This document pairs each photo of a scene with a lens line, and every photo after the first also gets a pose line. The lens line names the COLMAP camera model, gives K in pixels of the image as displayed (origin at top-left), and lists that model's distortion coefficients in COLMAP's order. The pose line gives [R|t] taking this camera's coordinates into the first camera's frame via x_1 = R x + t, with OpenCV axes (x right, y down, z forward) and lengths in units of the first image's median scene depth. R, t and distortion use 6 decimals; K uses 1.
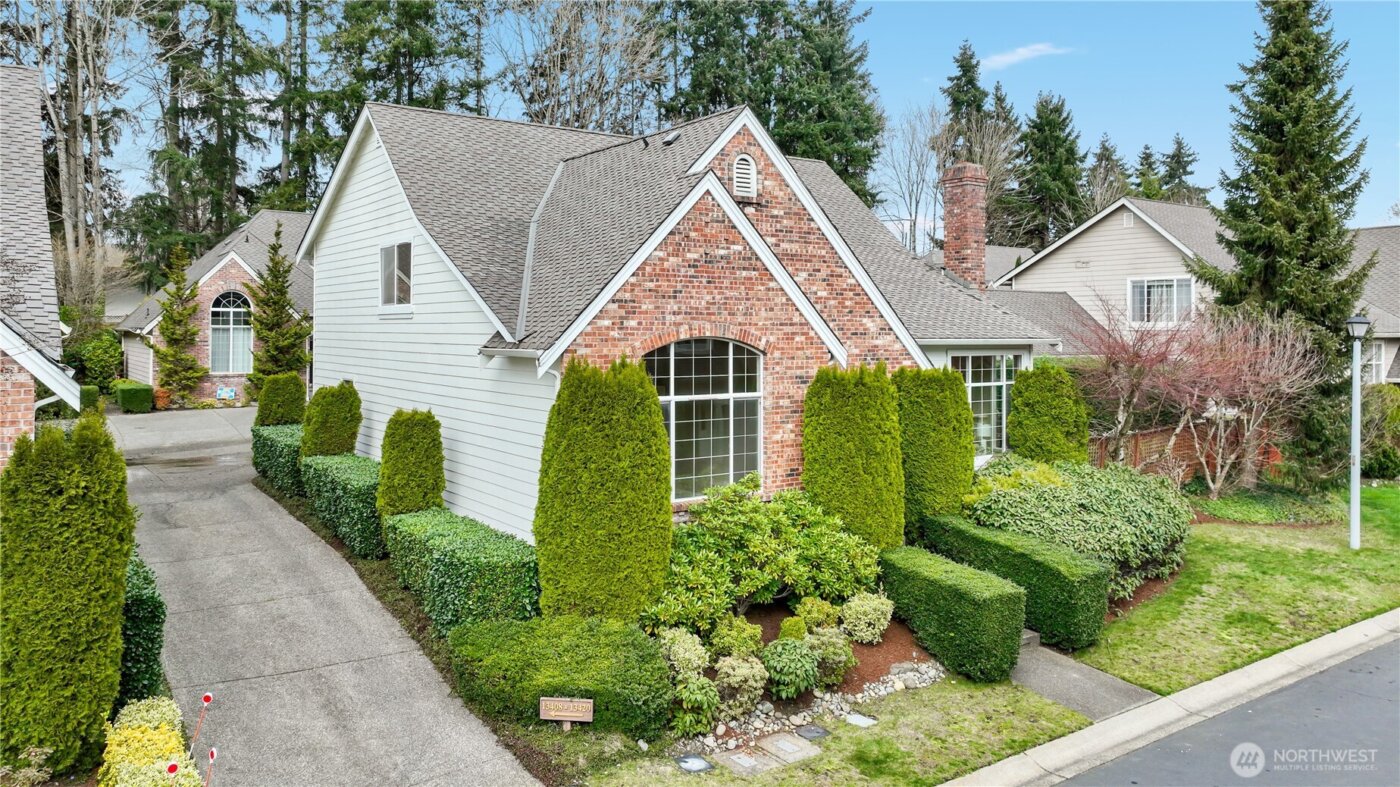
lens RADIAL K [[1008.4, 0, 703.4], [0, 1008.4, 333.2], [0, 0, 1]] dist [0.000954, 0.001467]
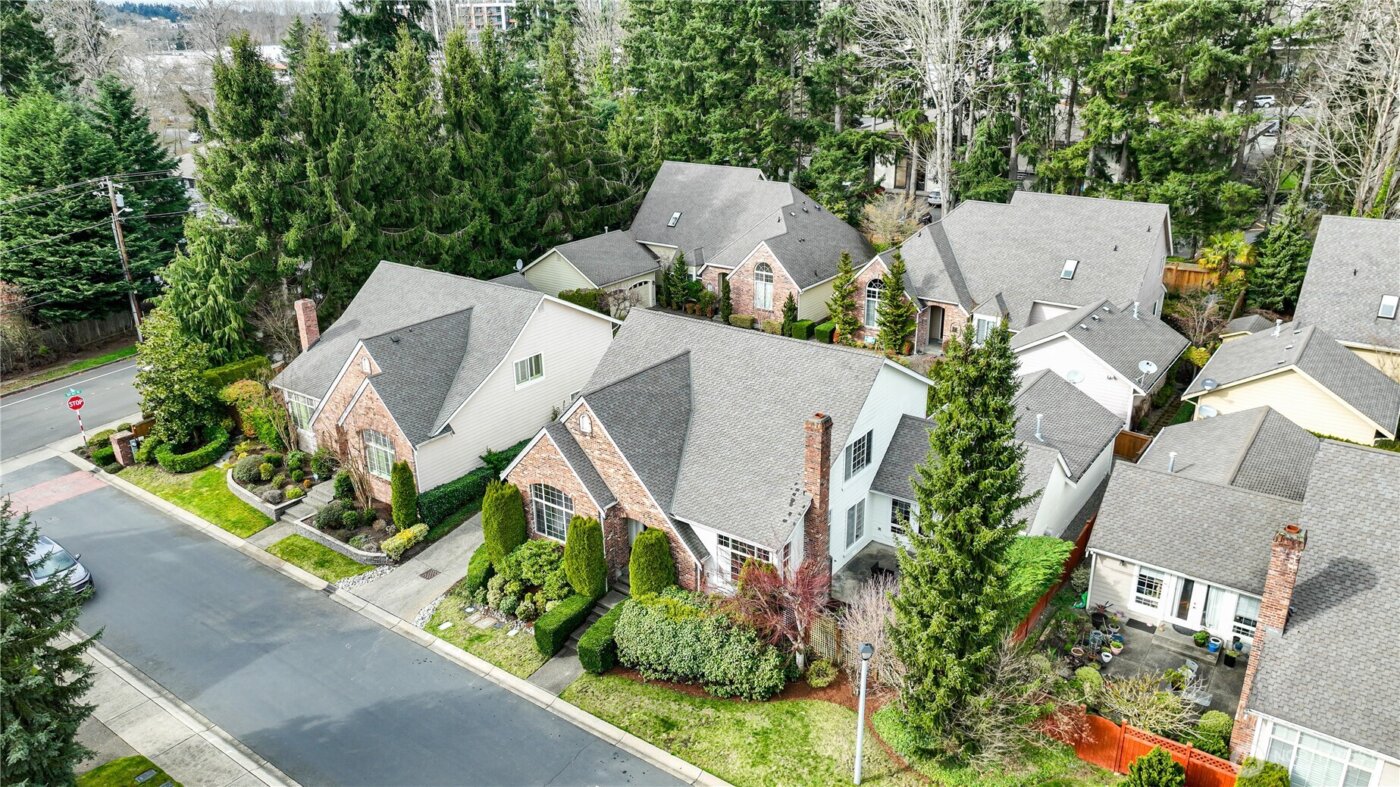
lens RADIAL K [[989.3, 0, 700.0], [0, 989.3, 393.5], [0, 0, 1]] dist [0.002965, 0.010601]
pose [[0.319966, 0.331133, -0.887678, 2.276696], [0.013437, 0.935253, 0.353724, -1.098266], [0.947334, -0.125107, 0.294800, 0.644604]]
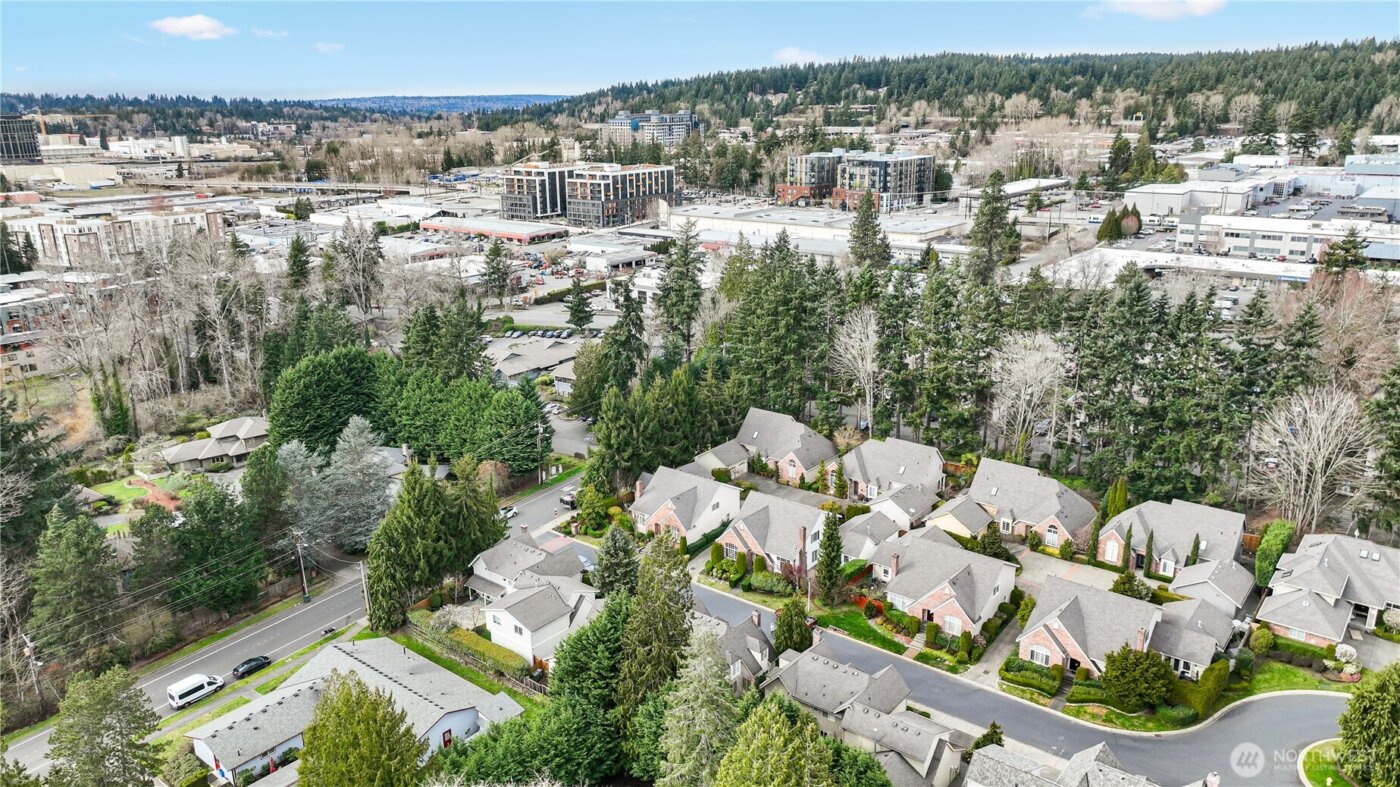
lens RADIAL K [[989.3, 0, 700.0], [0, 989.3, 393.5], [0, 0, 1]] dist [0.002965, 0.010601]
pose [[0.280099, 0.271506, -0.920776, 8.091612], [0.010797, 0.958219, 0.285831, -4.004704], [0.959910, -0.090002, 0.265465, -1.625124]]
